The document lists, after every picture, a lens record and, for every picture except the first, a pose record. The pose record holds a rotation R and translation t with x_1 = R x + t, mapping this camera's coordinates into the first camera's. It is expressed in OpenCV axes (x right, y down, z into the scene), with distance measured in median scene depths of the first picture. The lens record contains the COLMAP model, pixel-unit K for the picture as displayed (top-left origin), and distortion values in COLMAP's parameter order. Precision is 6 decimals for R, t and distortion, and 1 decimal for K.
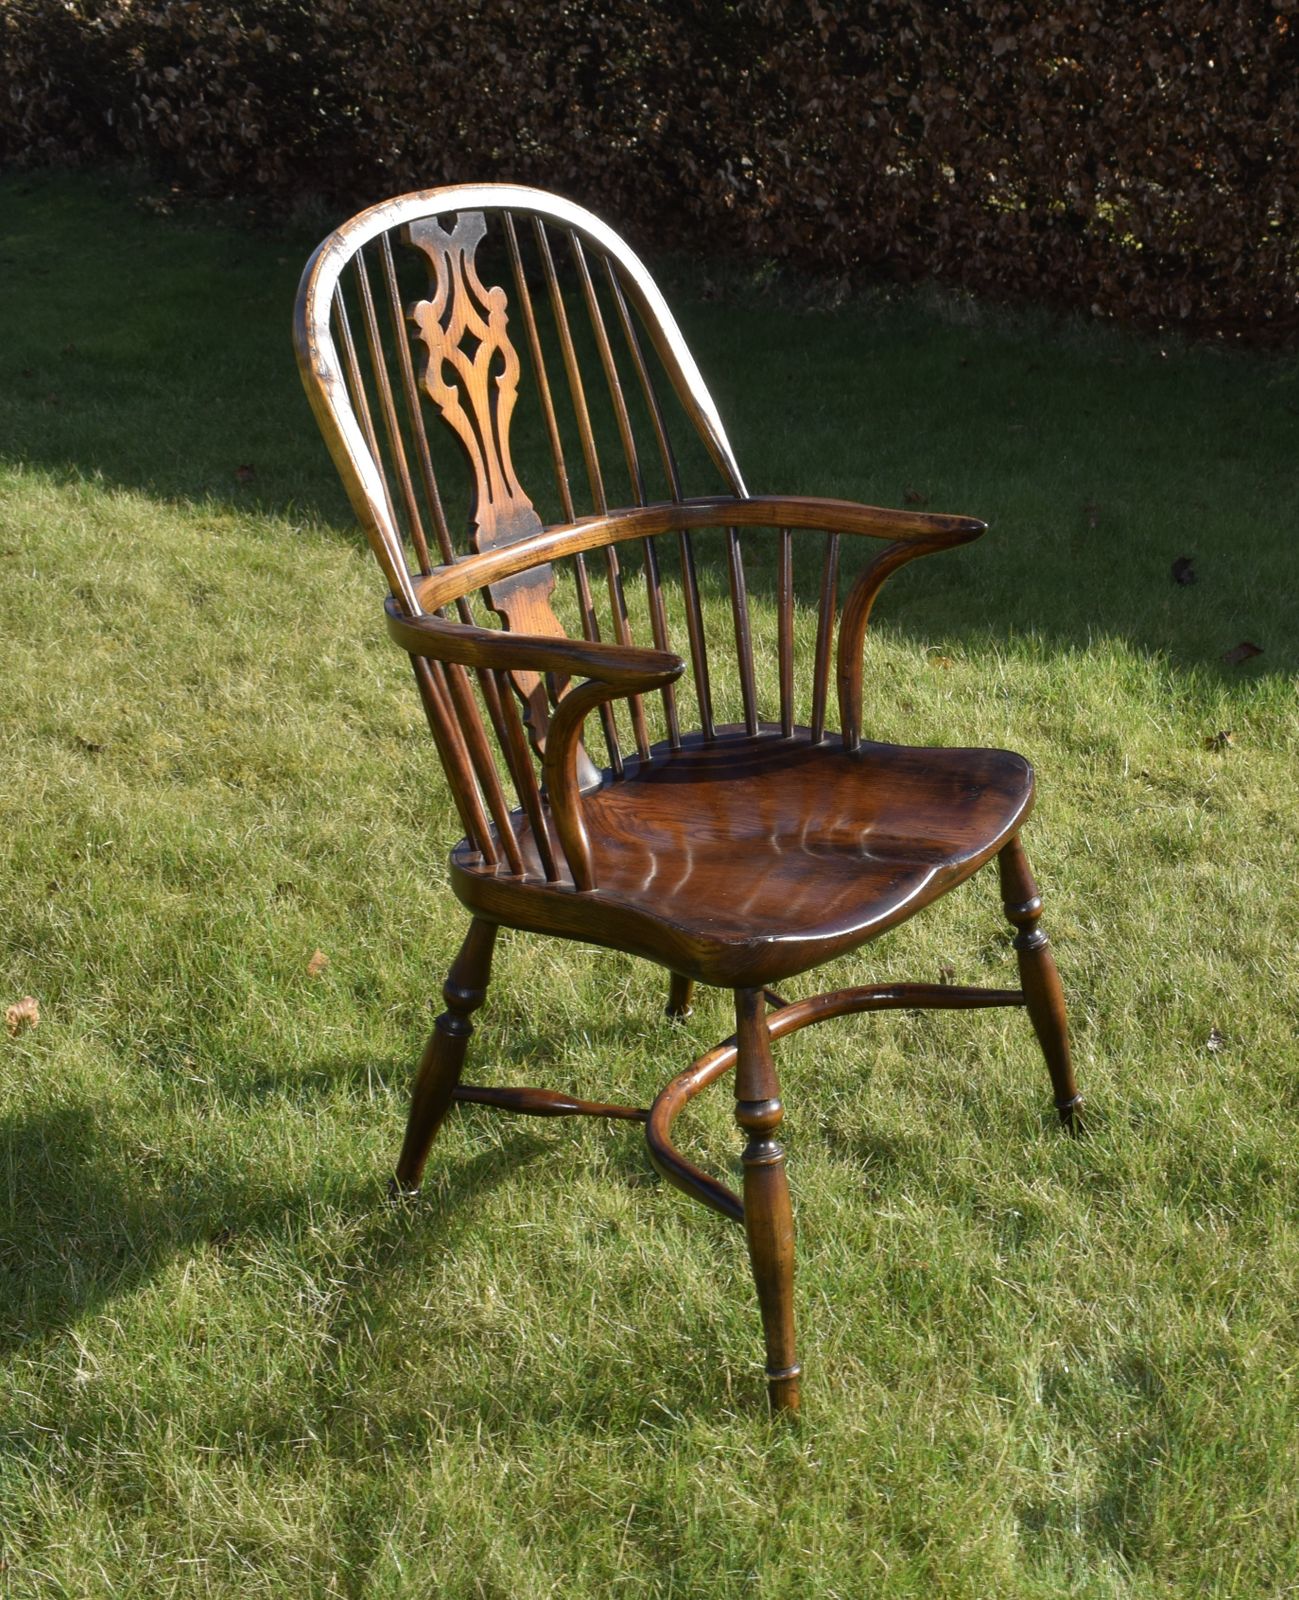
lens RADIAL K [[2137.8, 0, 903.6], [0, 2137.8, 751.3], [0, 0, 1]] dist [-0.026909, 0.010541]
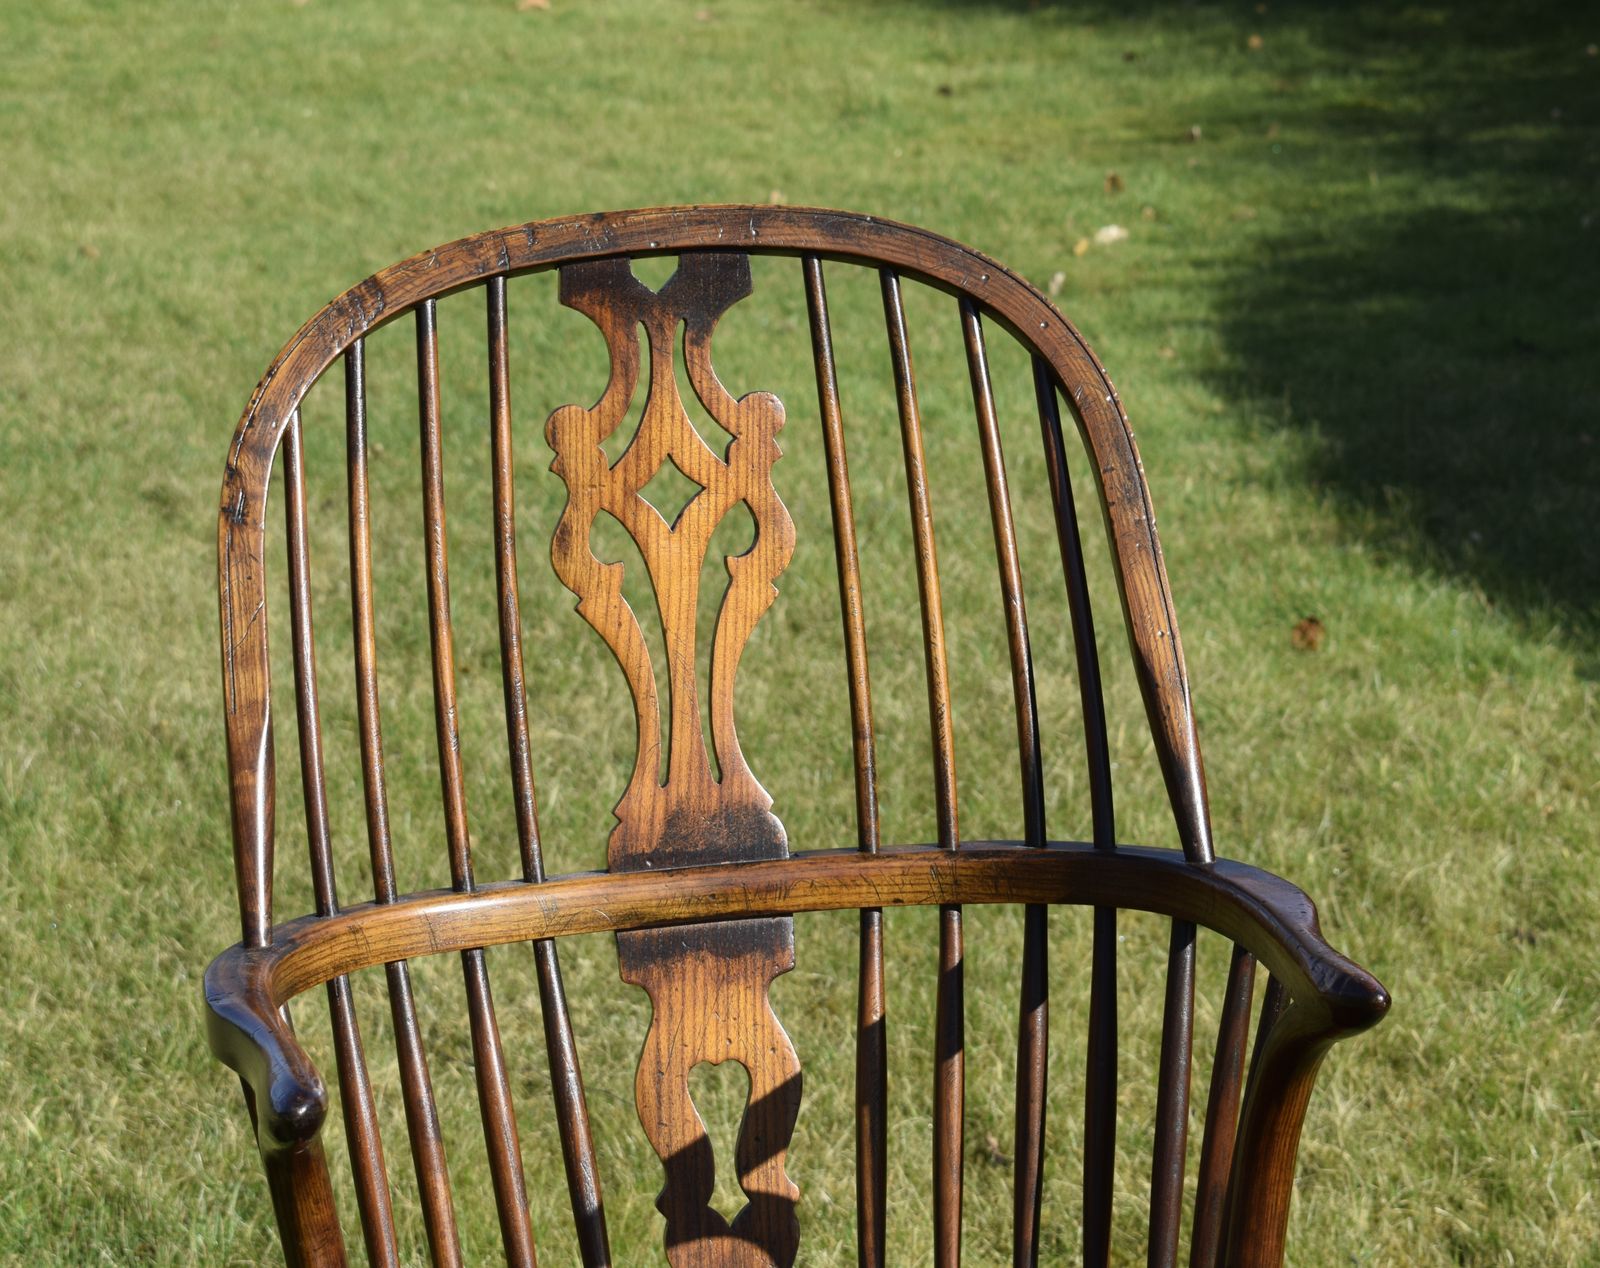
lens RADIAL K [[4769.0, 0, 776.1], [0, 4769.0, 602.8], [0, 0, 1]] dist [-0.015061, -0.163332]
pose [[0.674517, 0.124441, -0.727695, 0.662192], [-0.226242, 0.973108, -0.043300, -0.111061], [0.702738, 0.193842, 0.684532, 0.187405]]
